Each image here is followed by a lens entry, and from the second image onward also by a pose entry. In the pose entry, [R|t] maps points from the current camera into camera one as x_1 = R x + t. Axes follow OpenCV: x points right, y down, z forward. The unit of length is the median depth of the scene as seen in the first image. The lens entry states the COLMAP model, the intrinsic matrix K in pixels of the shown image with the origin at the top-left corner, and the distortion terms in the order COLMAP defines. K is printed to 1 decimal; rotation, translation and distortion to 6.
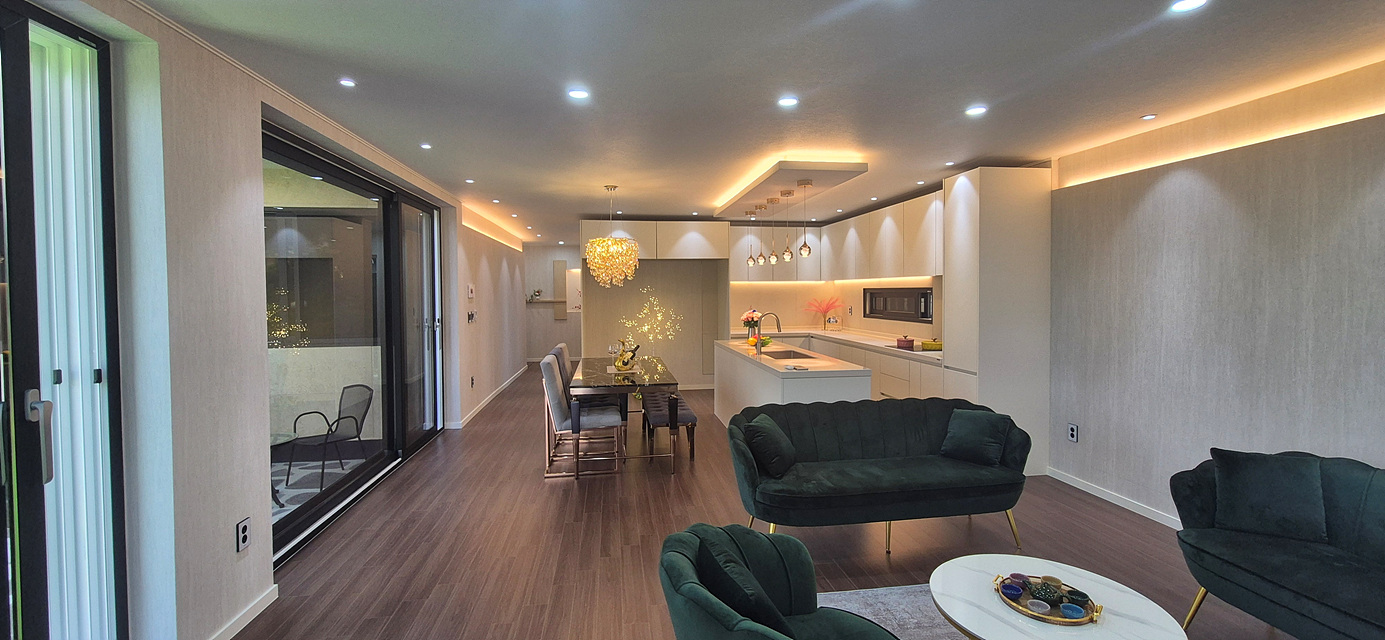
lens RADIAL K [[569.1, 0, 696.4], [0, 569.1, 308.4], [0, 0, 1]] dist [0.001102, -0.000215]
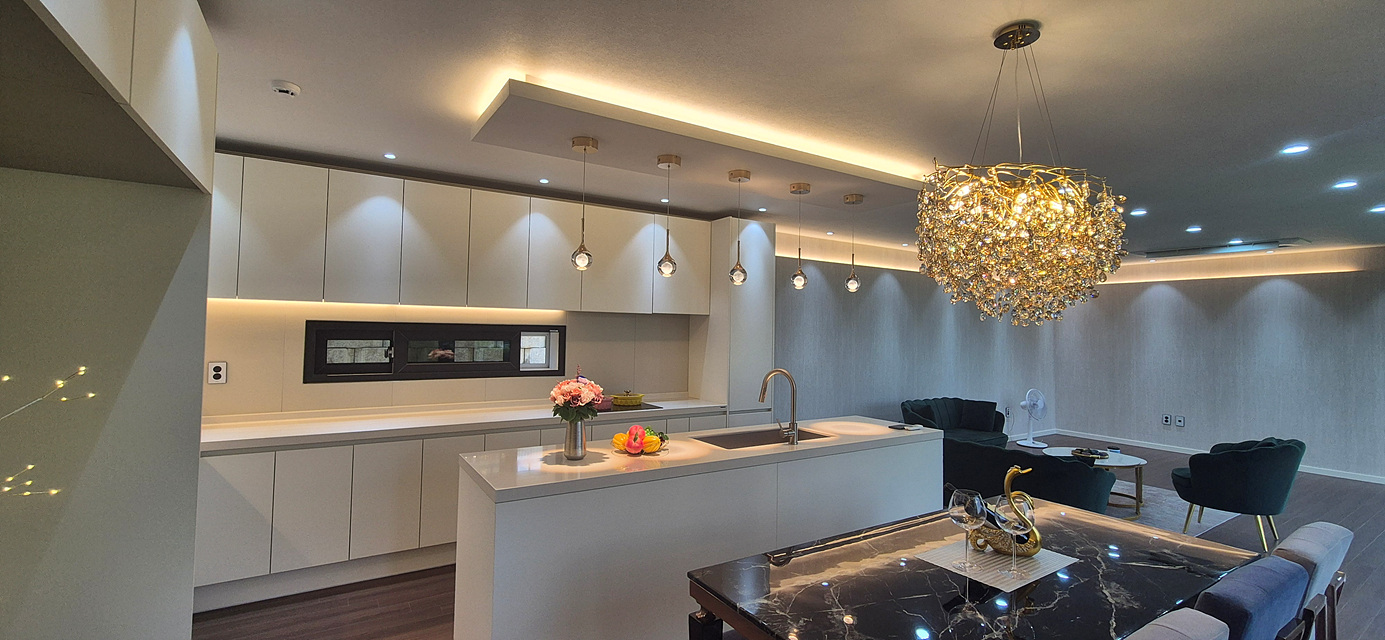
lens RADIAL K [[569.1, 0, 696.4], [0, 569.1, 308.4], [0, 0, 1]] dist [0.001102, -0.000215]
pose [[-0.413169, 0.034507, 0.910000, -0.343637], [0.012226, 0.999402, -0.032346, -0.034911], [-0.910572, -0.002238, -0.413344, 1.202448]]
